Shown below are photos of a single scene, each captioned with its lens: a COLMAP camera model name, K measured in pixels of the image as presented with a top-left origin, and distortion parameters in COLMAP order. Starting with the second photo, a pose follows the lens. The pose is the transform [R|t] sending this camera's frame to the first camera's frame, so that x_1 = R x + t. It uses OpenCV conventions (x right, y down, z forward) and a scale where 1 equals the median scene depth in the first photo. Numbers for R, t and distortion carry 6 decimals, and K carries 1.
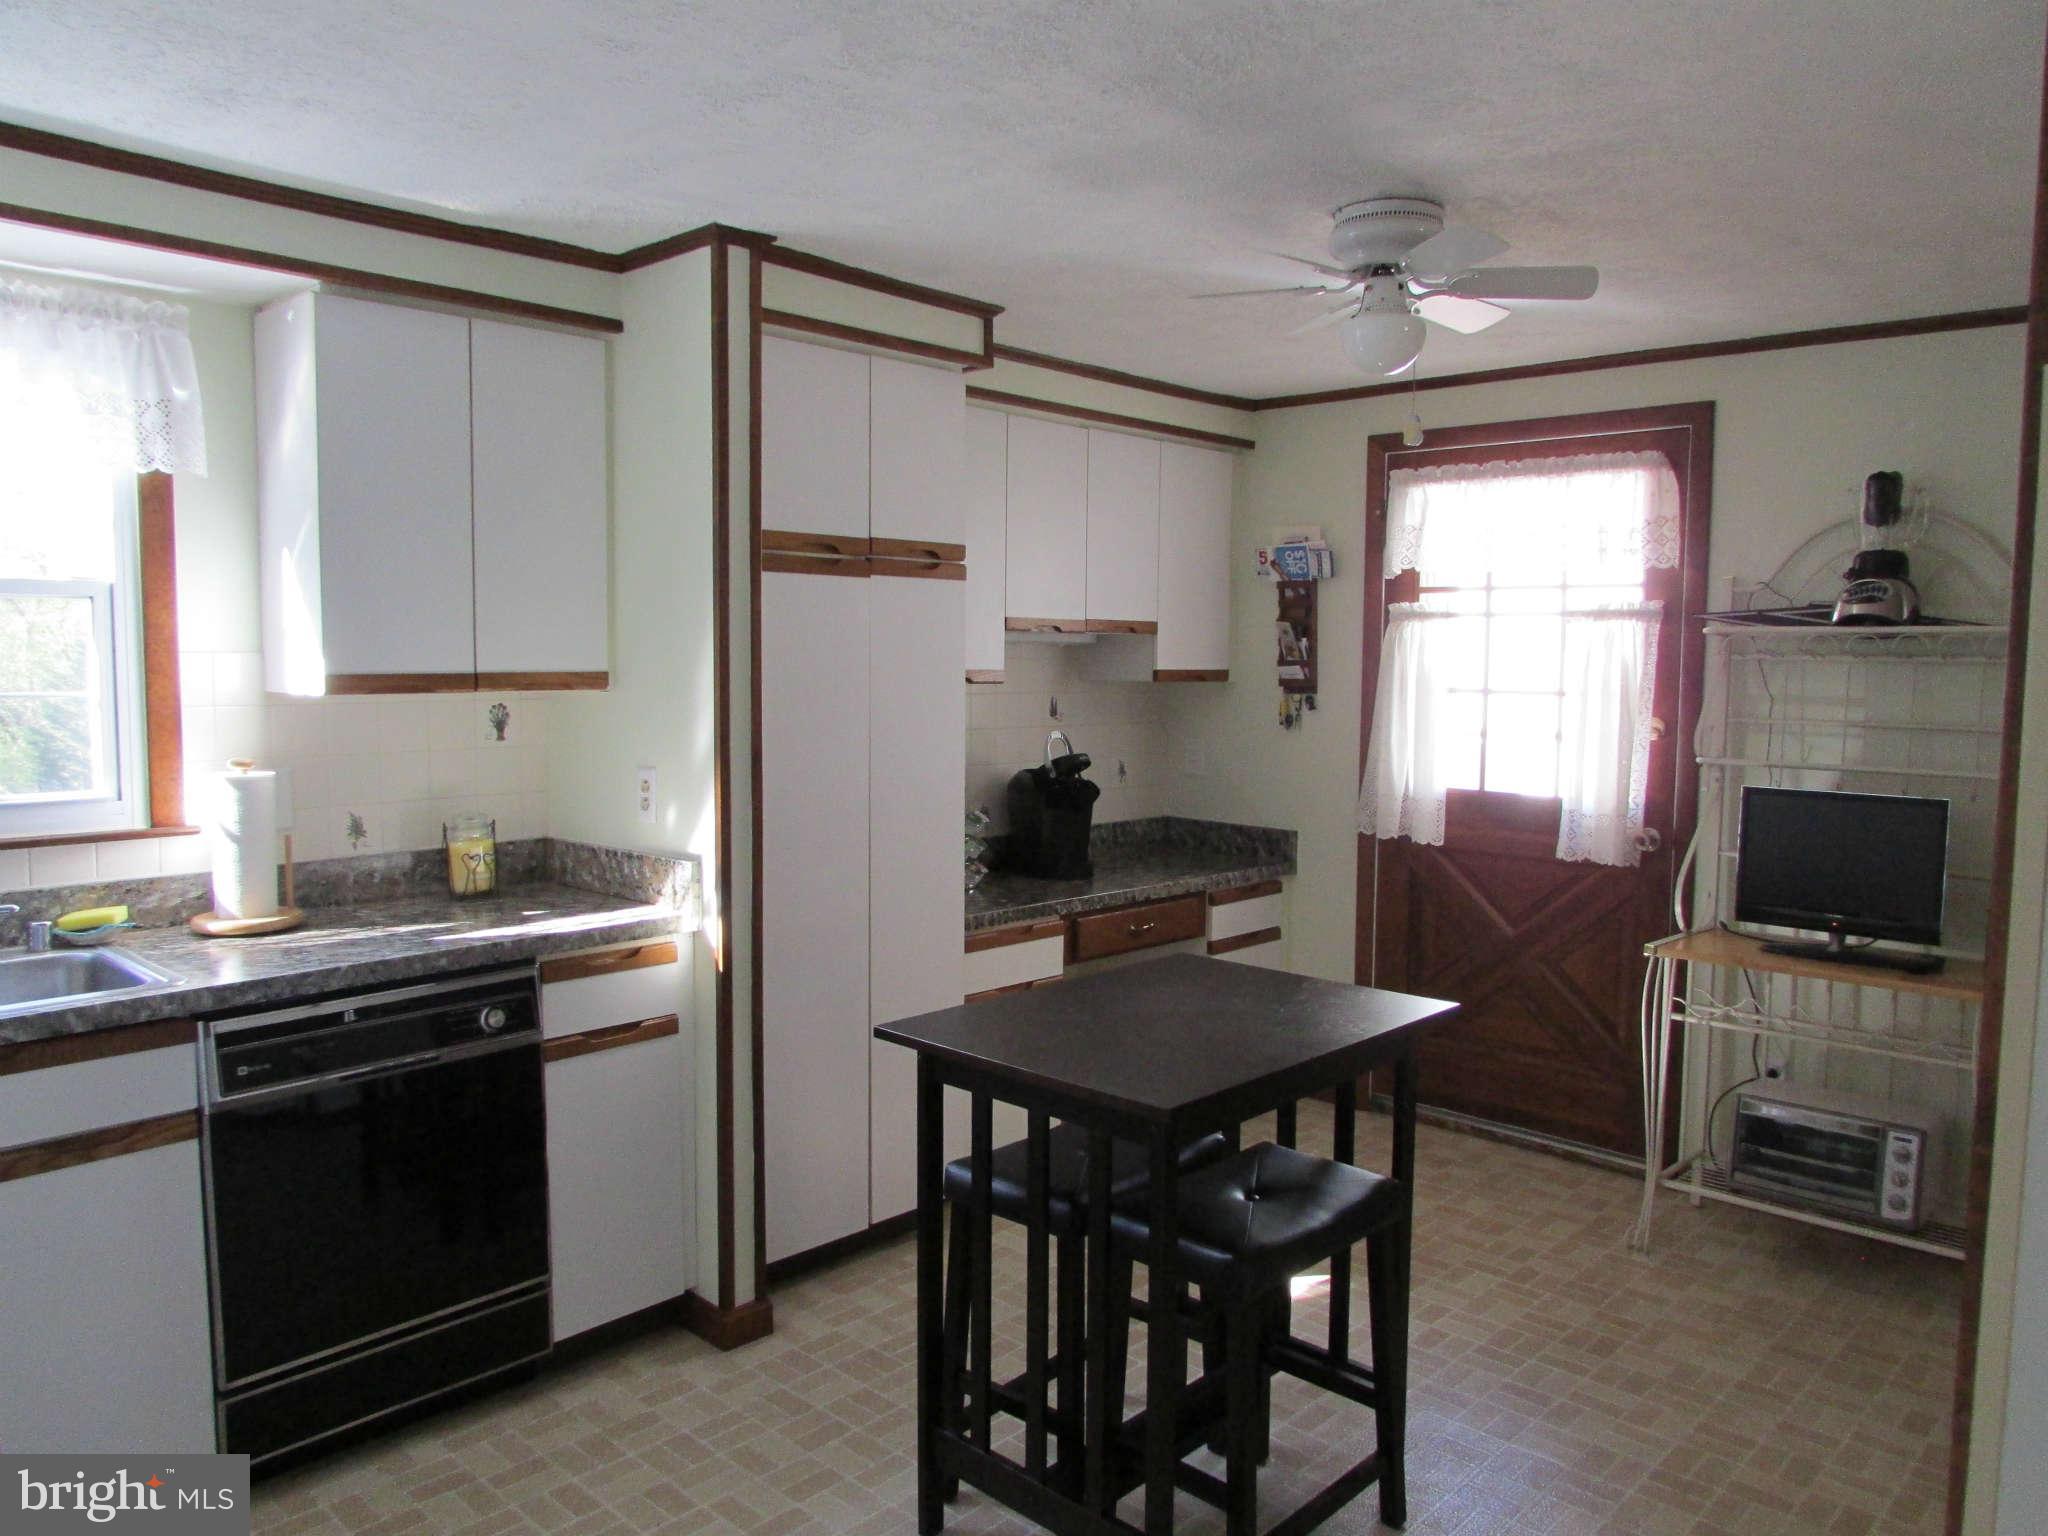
lens RADIAL K [[1451.9, 0, 1025.5], [0, 1451.9, 770.4], [0, 0, 1]] dist [-0.030669, 0.006381]
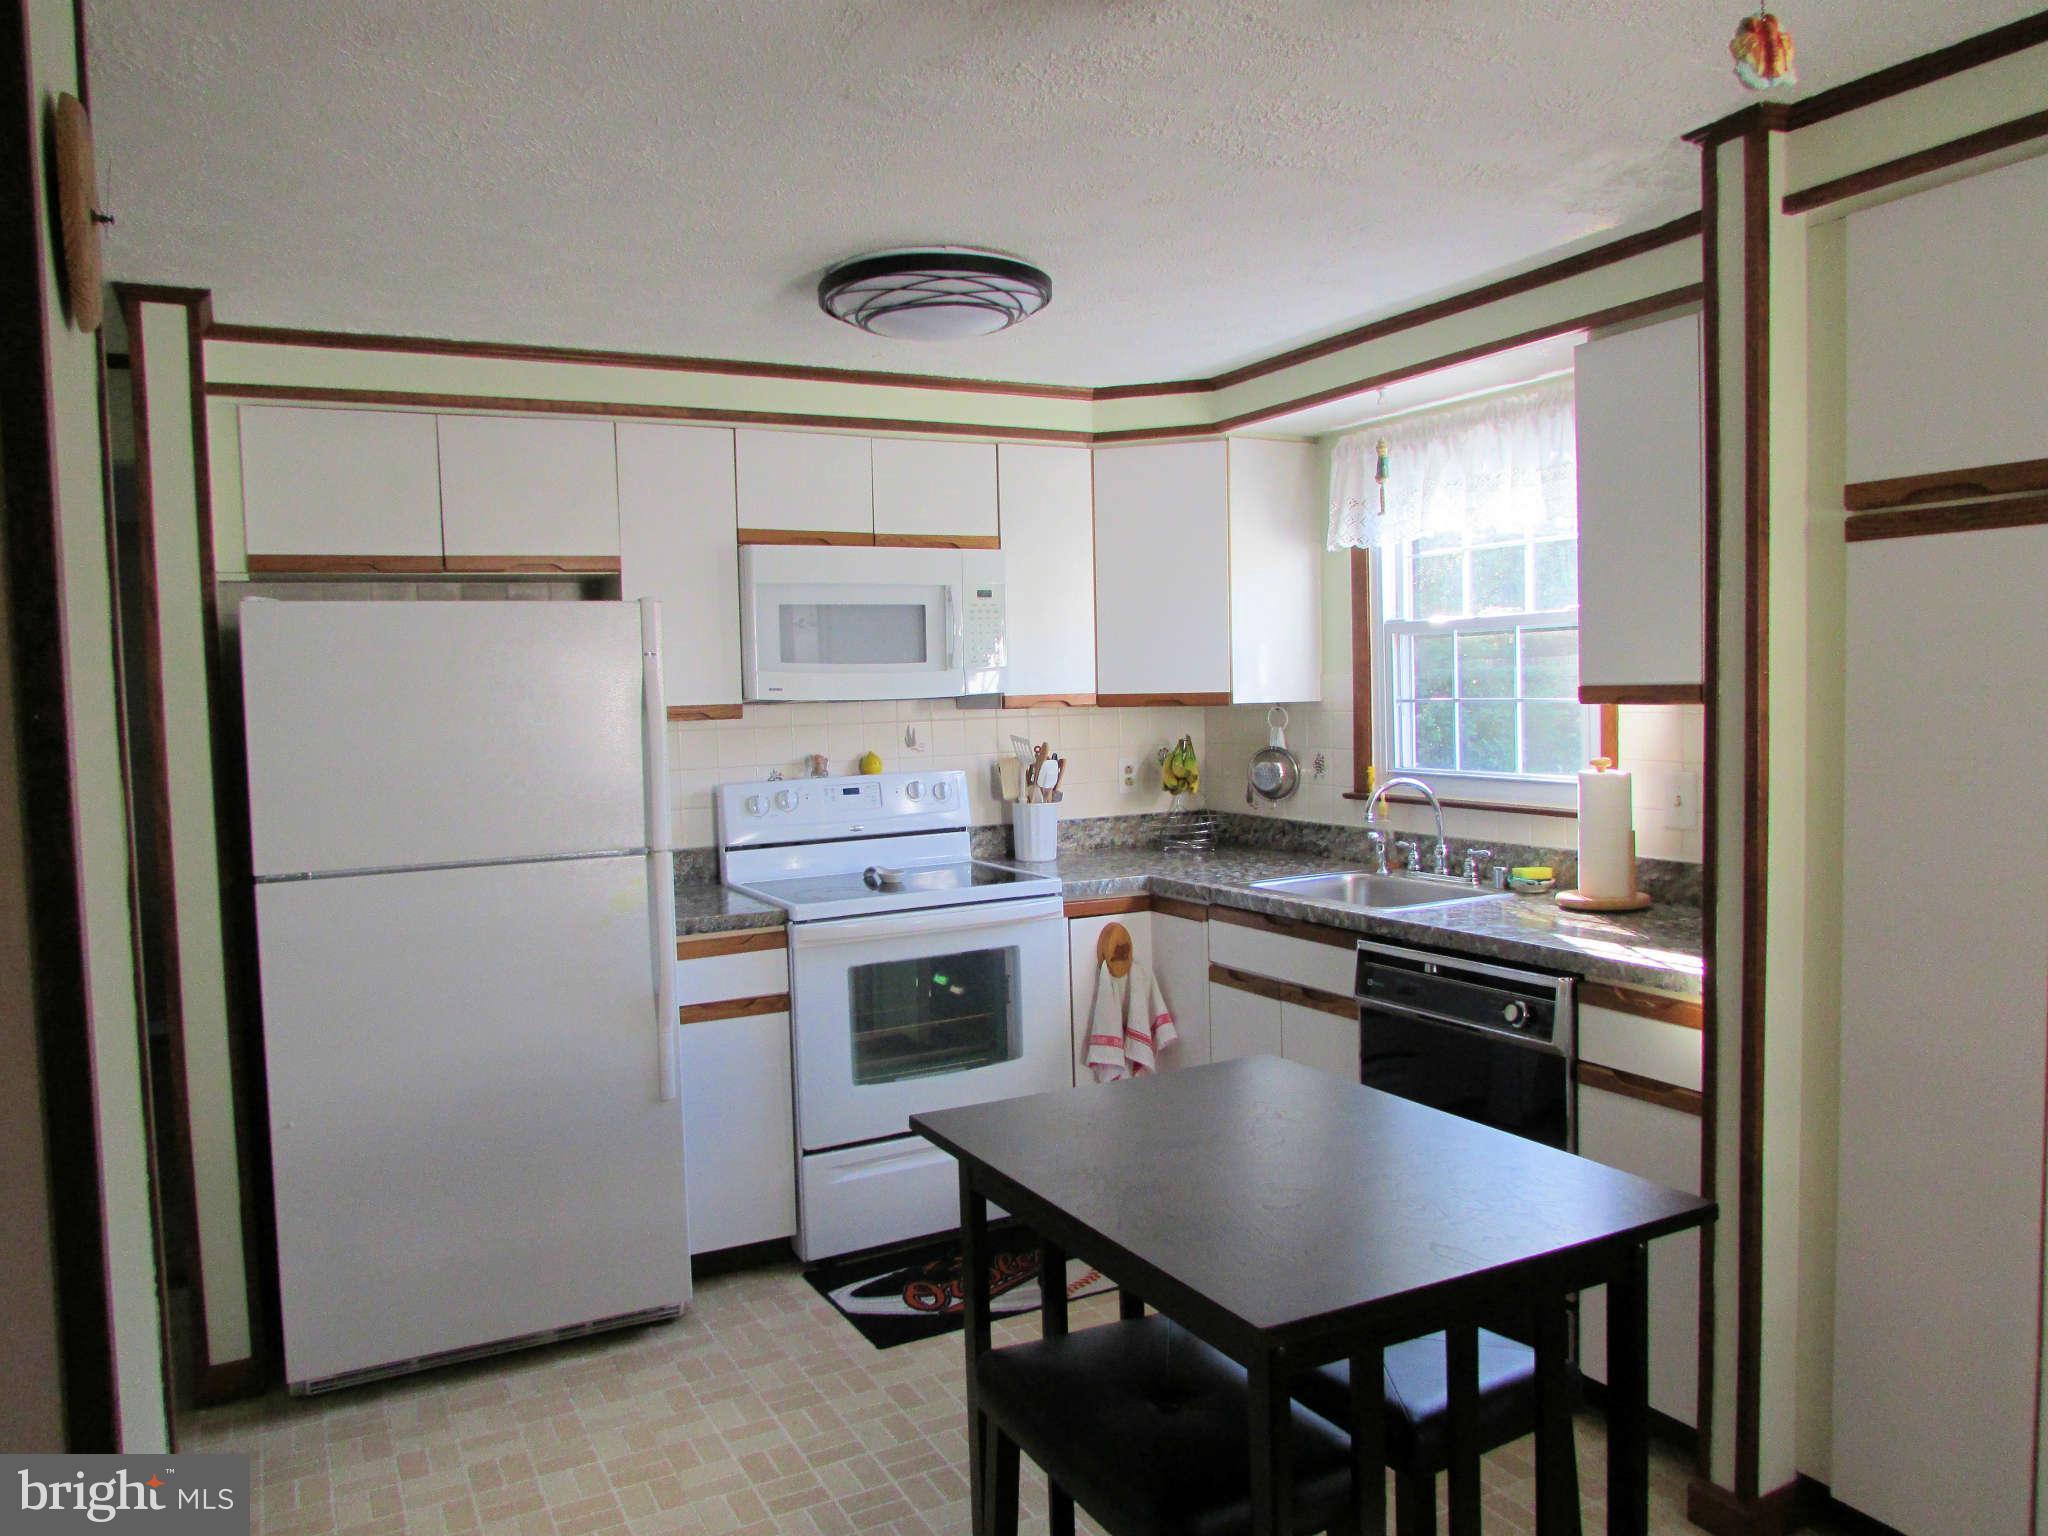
lens RADIAL K [[1451.9, 0, 1025.1], [0, 1451.9, 768.8], [0, 0, 1]] dist [-0.030669, 0.006381]
pose [[-0.332751, 0.055502, -0.941380, 0.738774], [-0.051250, 0.995727, 0.076822, -0.069066], [0.941621, 0.073808, -0.328485, 1.005235]]
